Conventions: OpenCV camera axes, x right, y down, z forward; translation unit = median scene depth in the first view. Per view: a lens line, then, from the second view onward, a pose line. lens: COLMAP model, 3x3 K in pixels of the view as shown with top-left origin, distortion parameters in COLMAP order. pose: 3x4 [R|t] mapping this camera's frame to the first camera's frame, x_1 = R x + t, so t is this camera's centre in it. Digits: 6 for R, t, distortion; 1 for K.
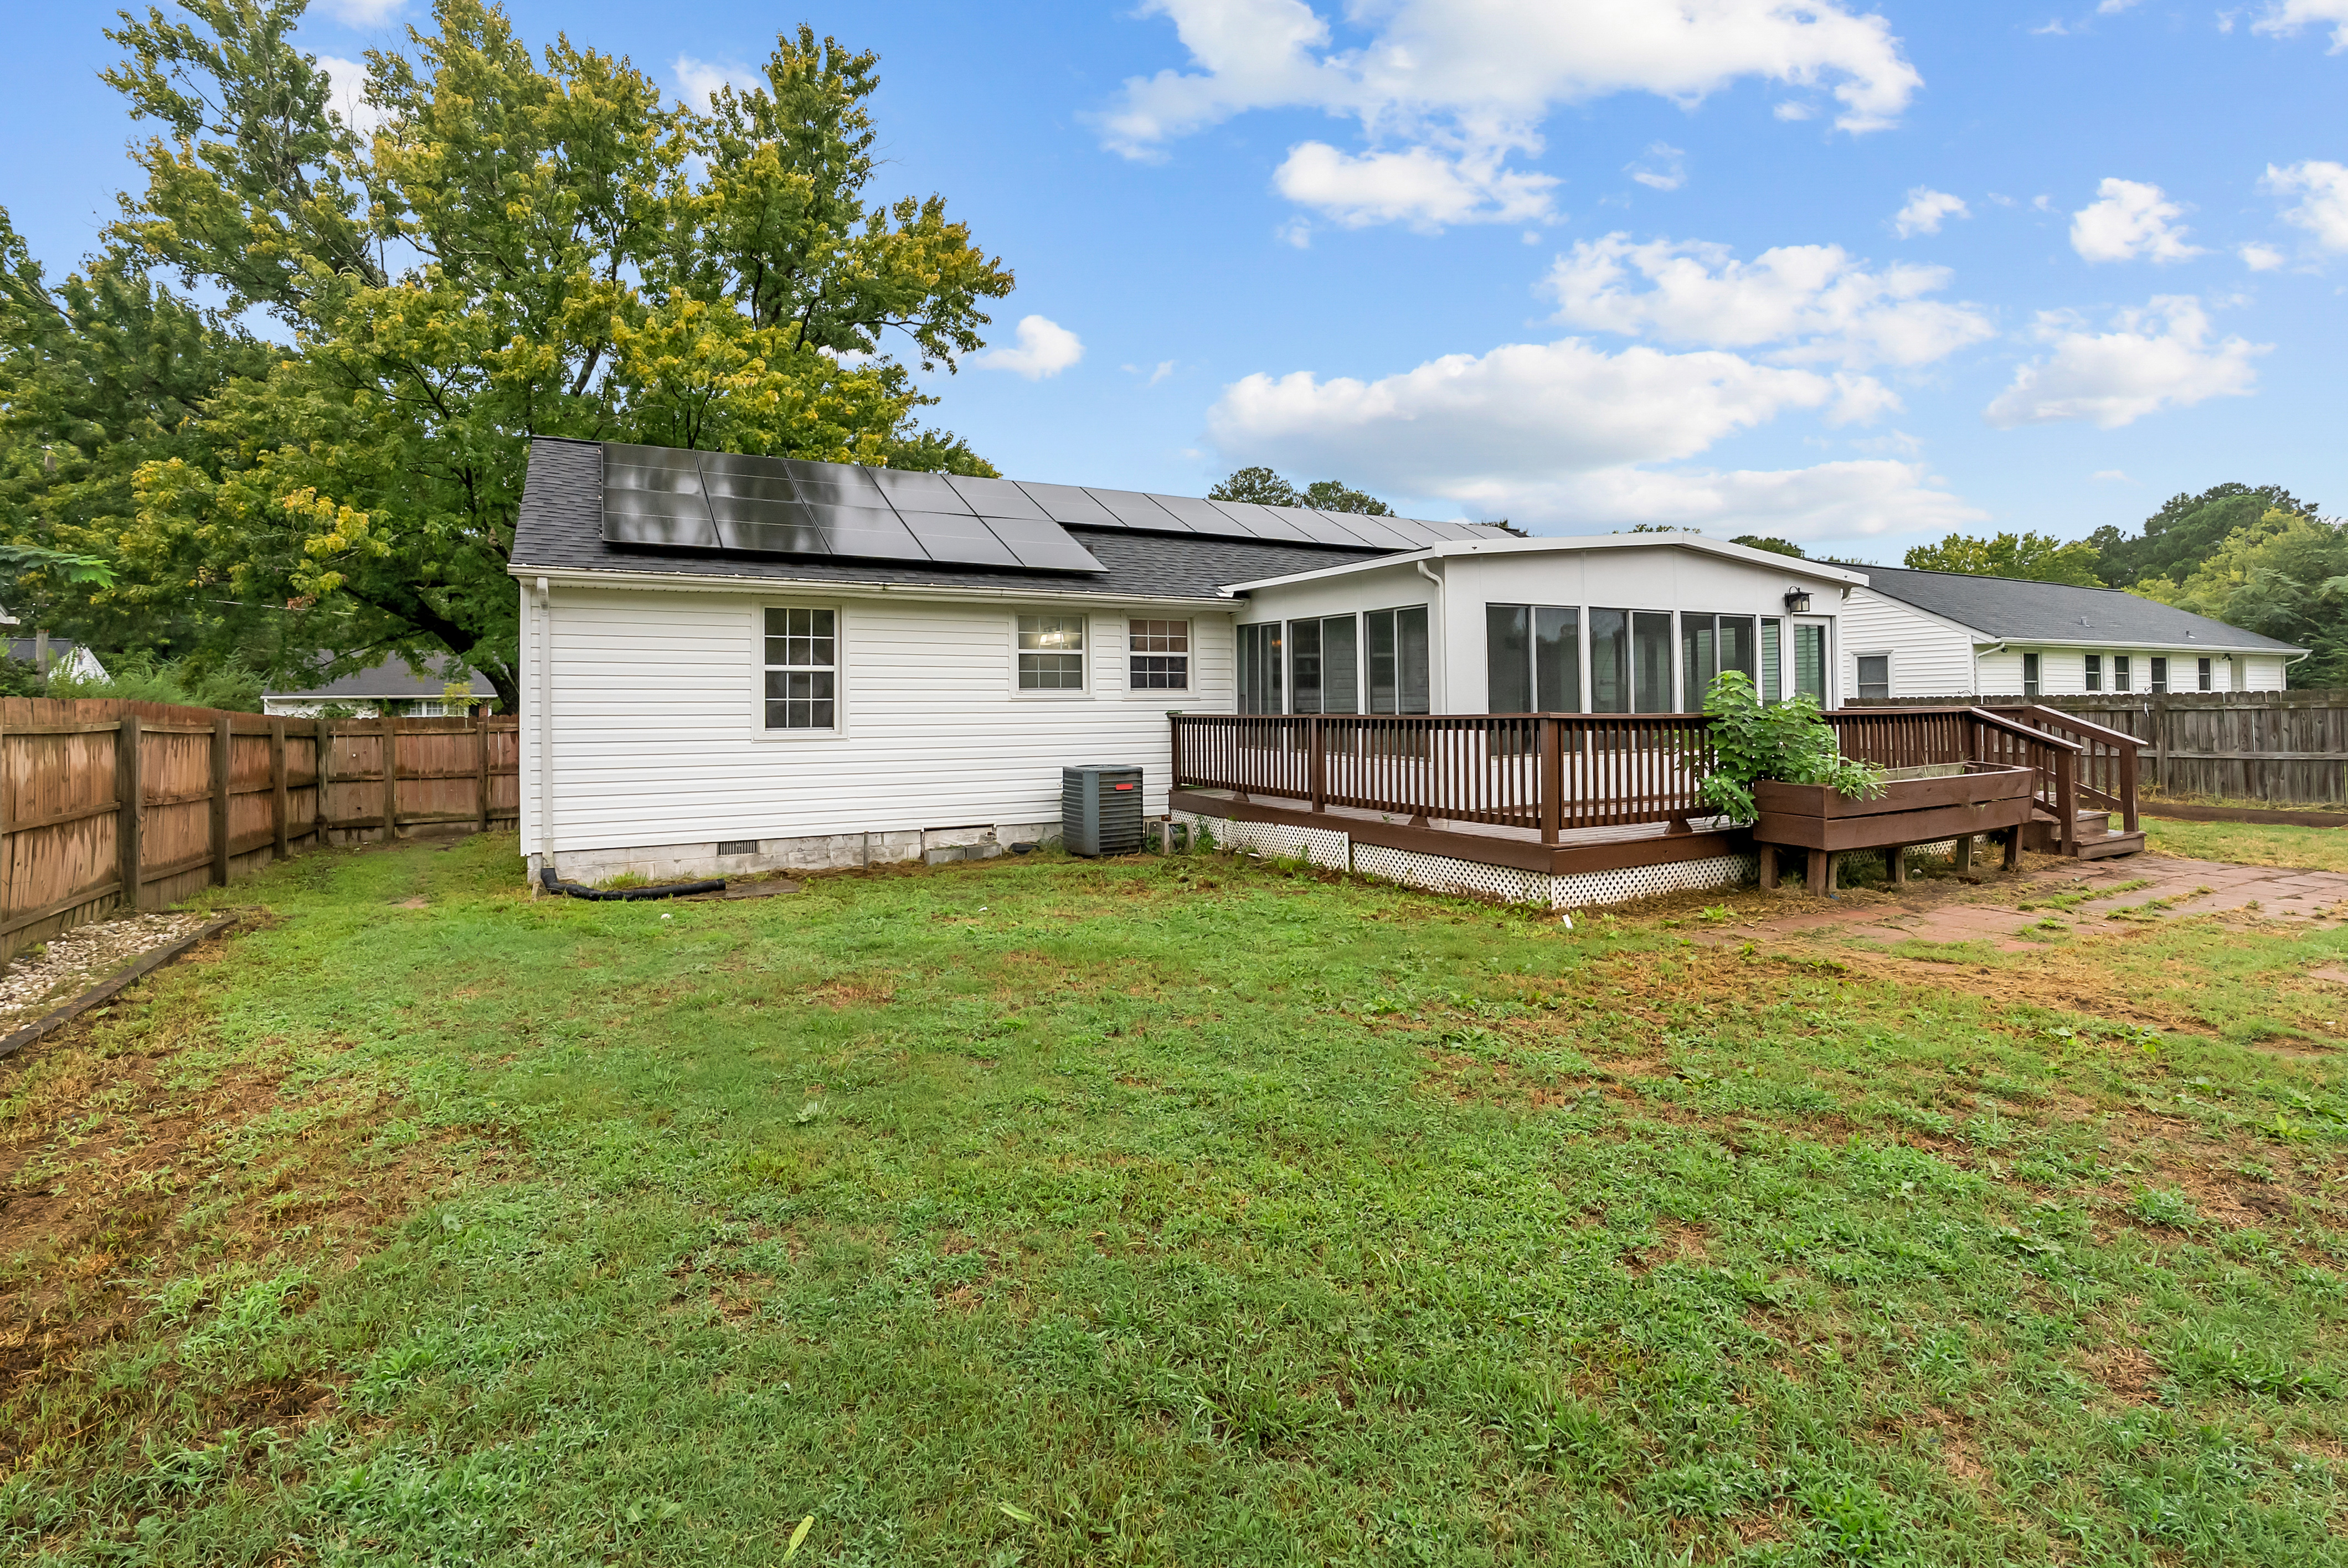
lens RADIAL K [[1080.4, 0, 1179.3], [0, 1080.4, 709.4], [0, 0, 1]] dist [-0.014070, 0.005273]
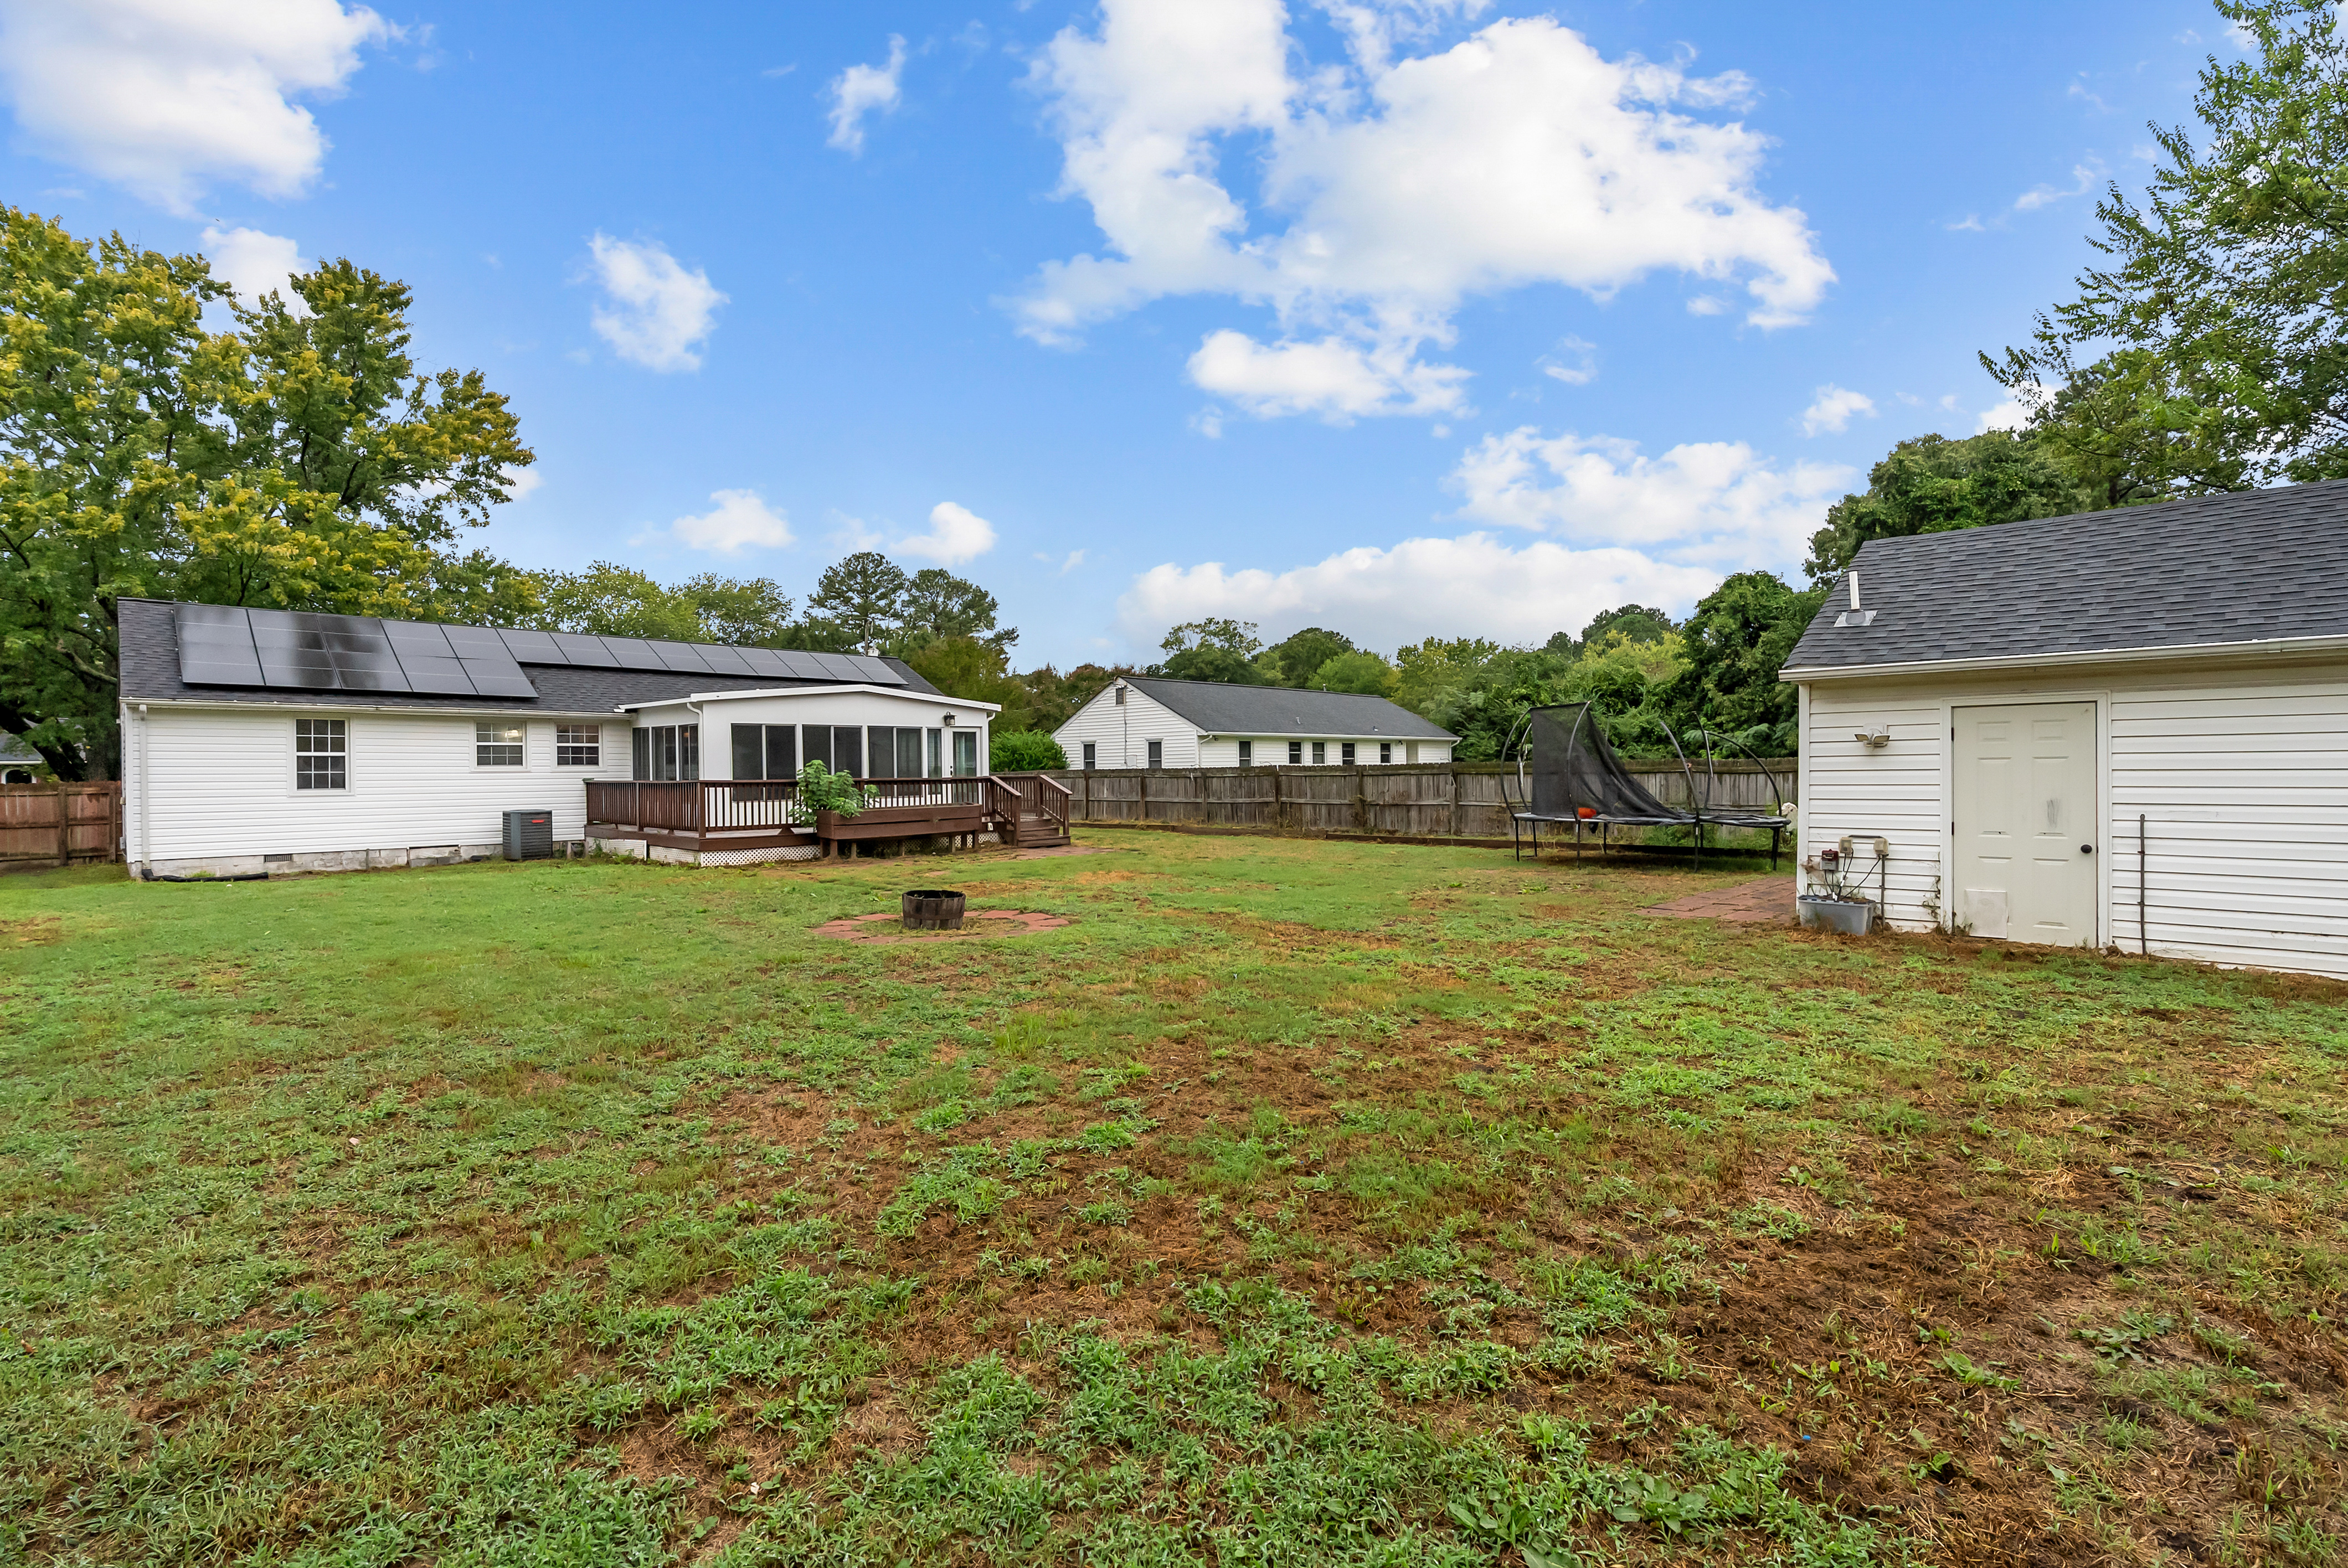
lens RADIAL K [[1080.4, 0, 1187.4], [0, 1080.4, 783.9], [0, 0, 1]] dist [-0.014070, 0.005273]
pose [[0.957071, -0.003134, 0.289838, 0.422124], [0.000227, 0.999949, 0.010060, -0.006651], [-0.289855, -0.009562, 0.957023, -0.924254]]
